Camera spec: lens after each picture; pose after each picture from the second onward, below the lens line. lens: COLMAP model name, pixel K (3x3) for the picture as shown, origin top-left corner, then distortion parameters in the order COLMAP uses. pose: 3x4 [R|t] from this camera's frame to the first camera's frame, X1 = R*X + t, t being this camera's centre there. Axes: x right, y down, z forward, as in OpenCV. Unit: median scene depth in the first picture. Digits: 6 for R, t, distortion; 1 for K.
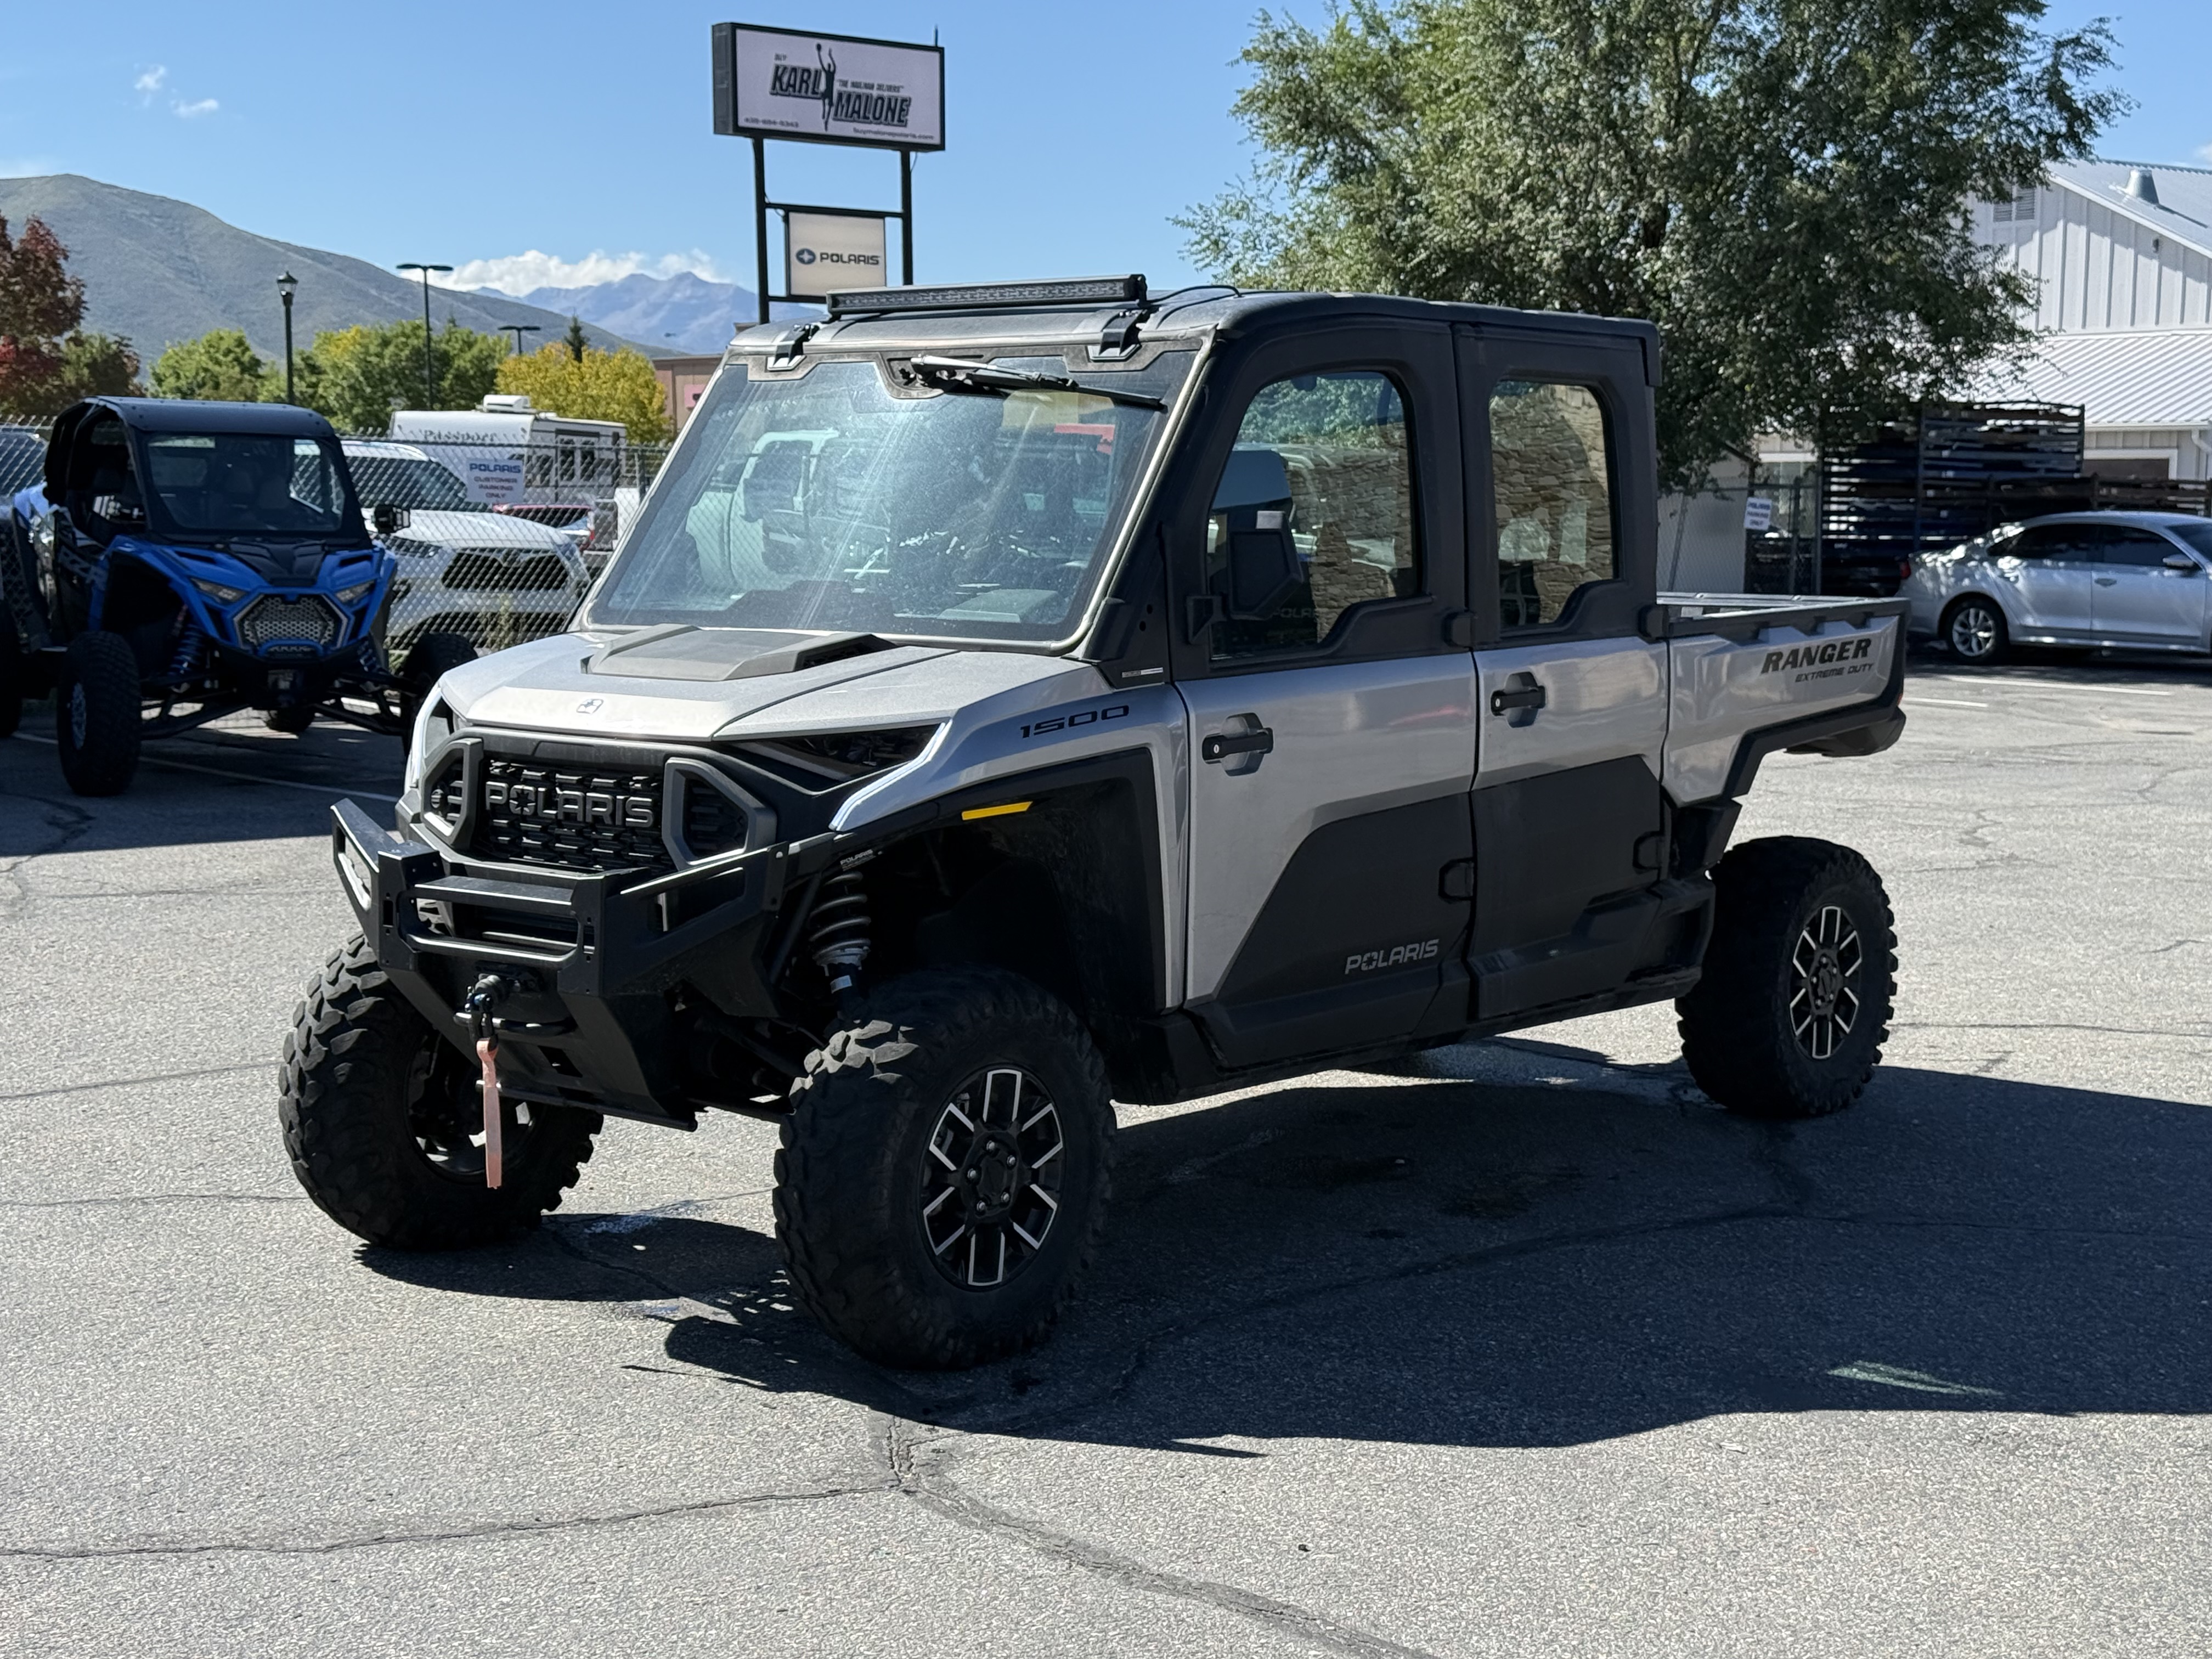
lens RADIAL K [[3212.0, 0, 1106.0], [0, 3212.0, 829.5], [0, 0, 1]] dist [0.136465, -0.008654]
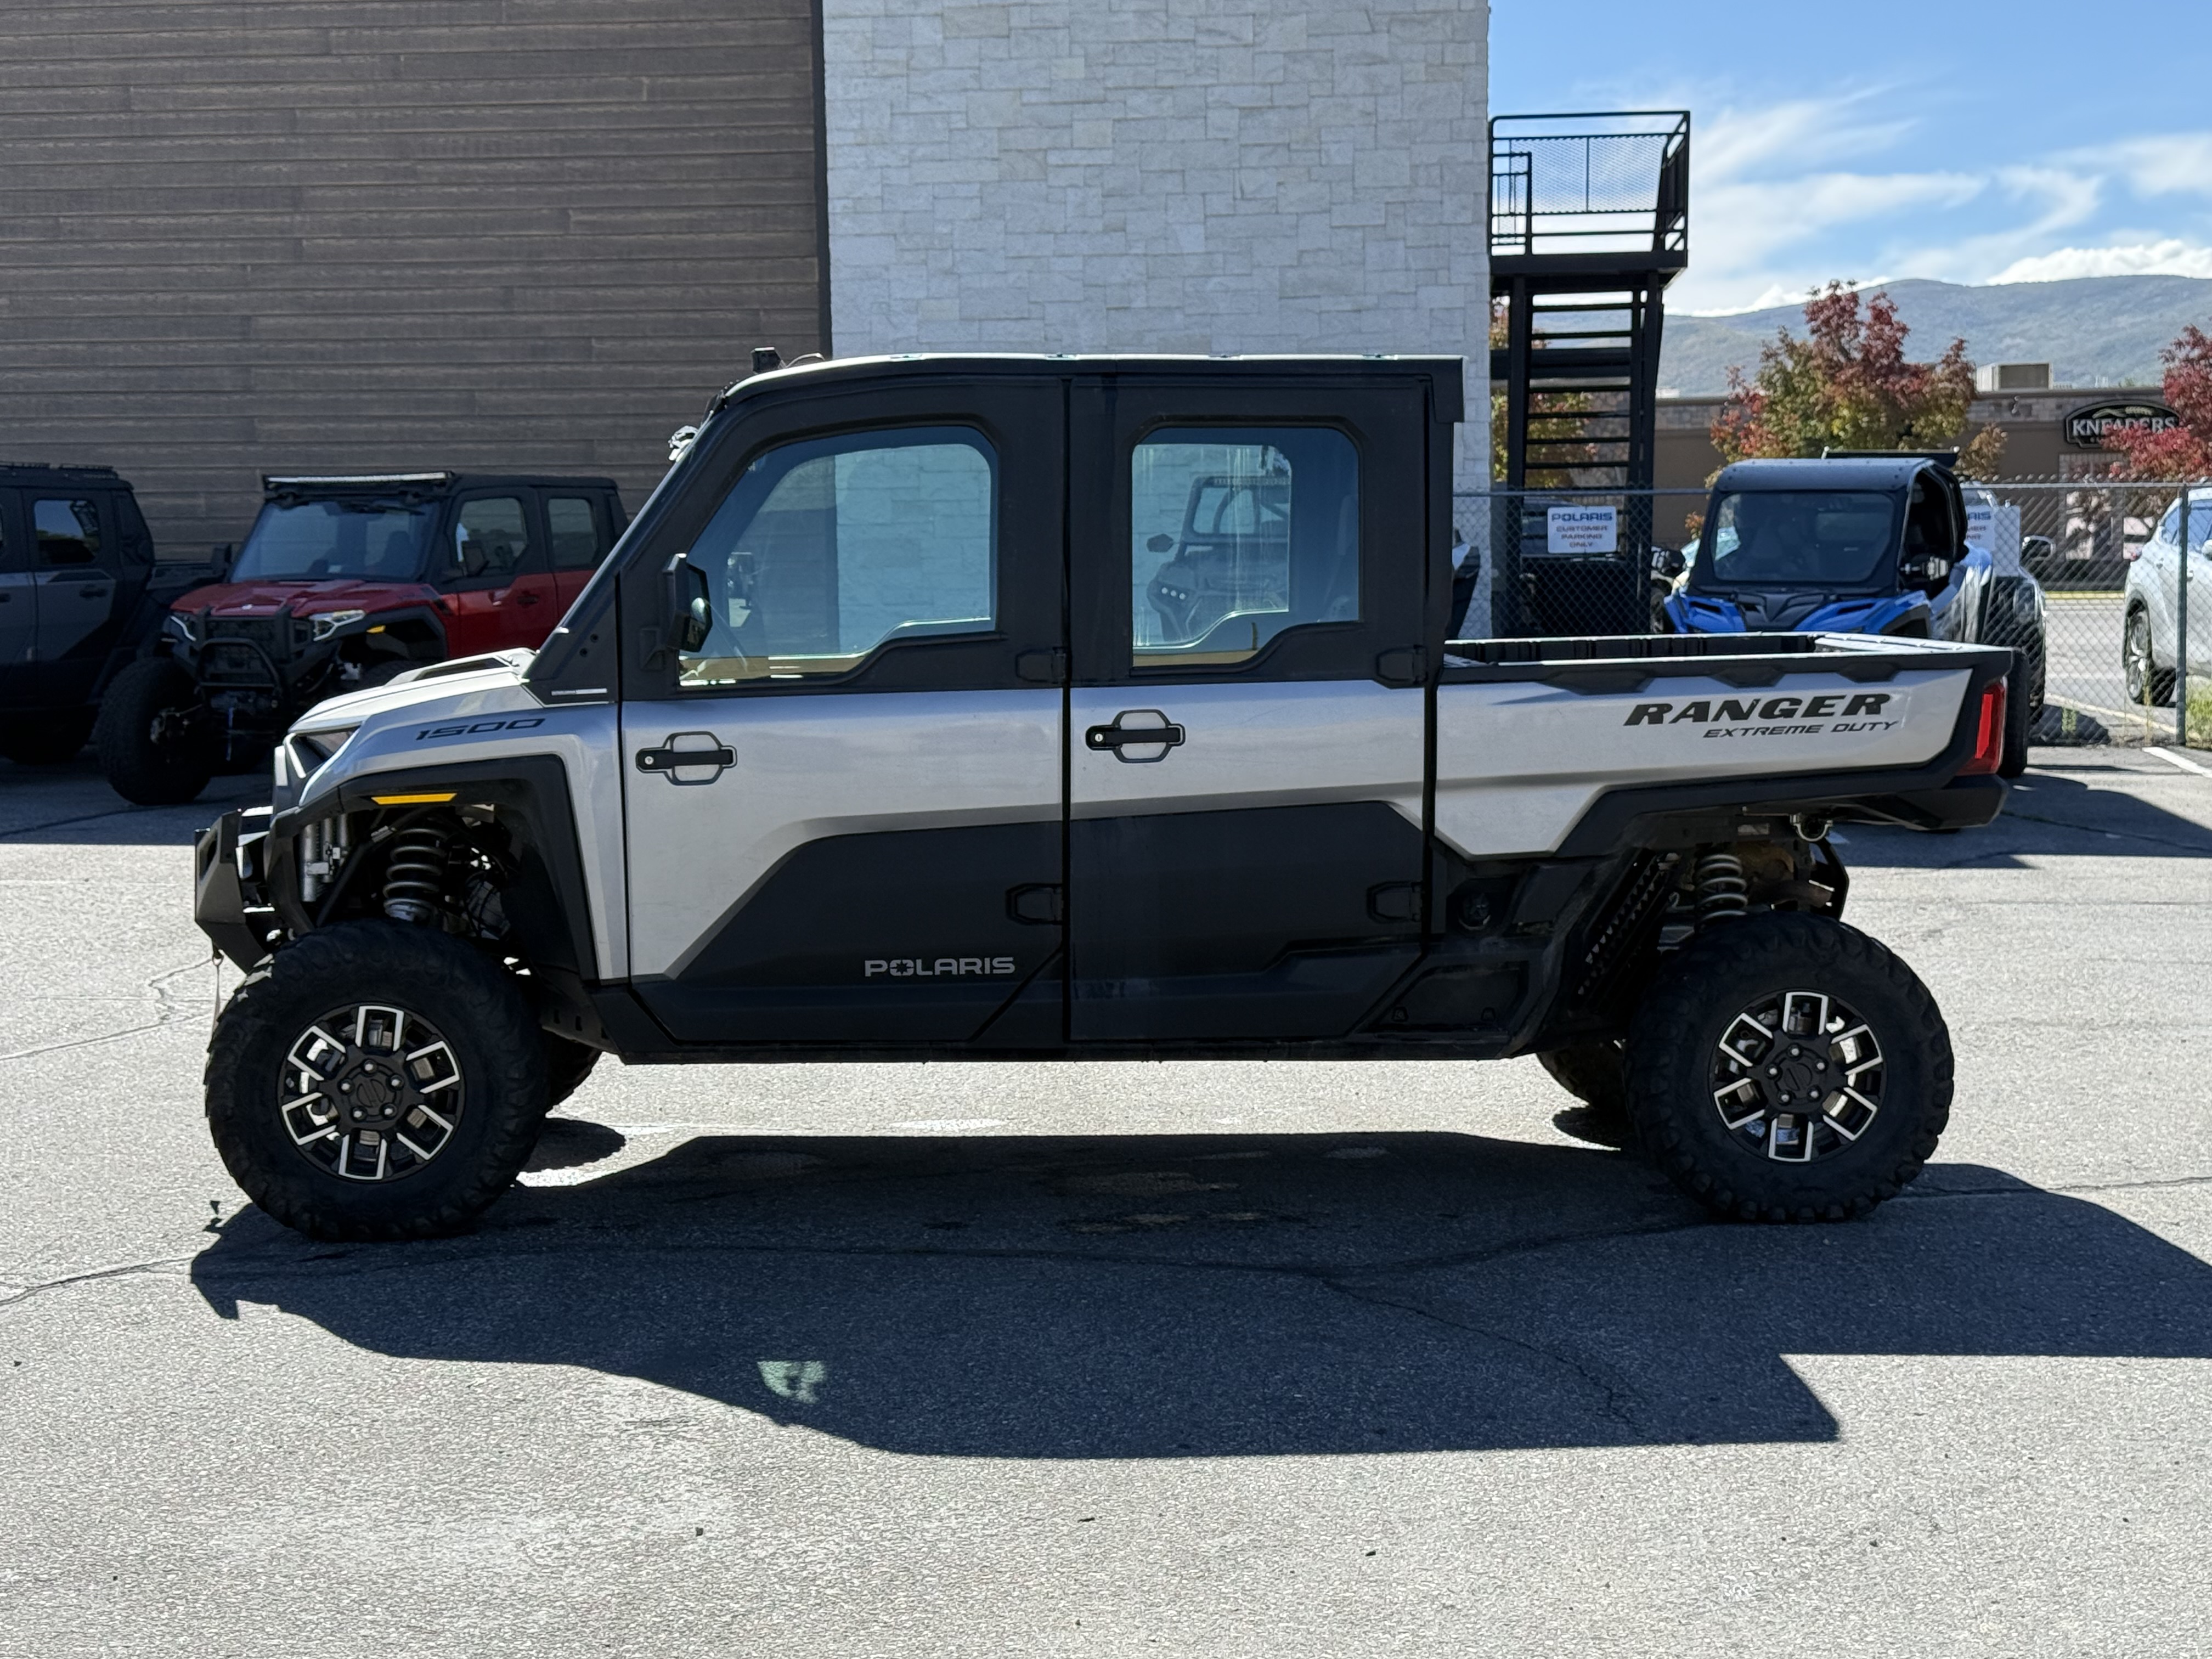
lens RADIAL K [[3214.8, 0, 1111.3], [0, 3214.8, 885.7], [0, 0, 1]] dist [0.161879, -0.330382]
pose [[0.672692, 0.066025, -0.736971, 0.196152], [-0.066513, 0.997374, 0.028643, -0.004800], [0.736927, 0.029751, 0.675318, 0.066588]]
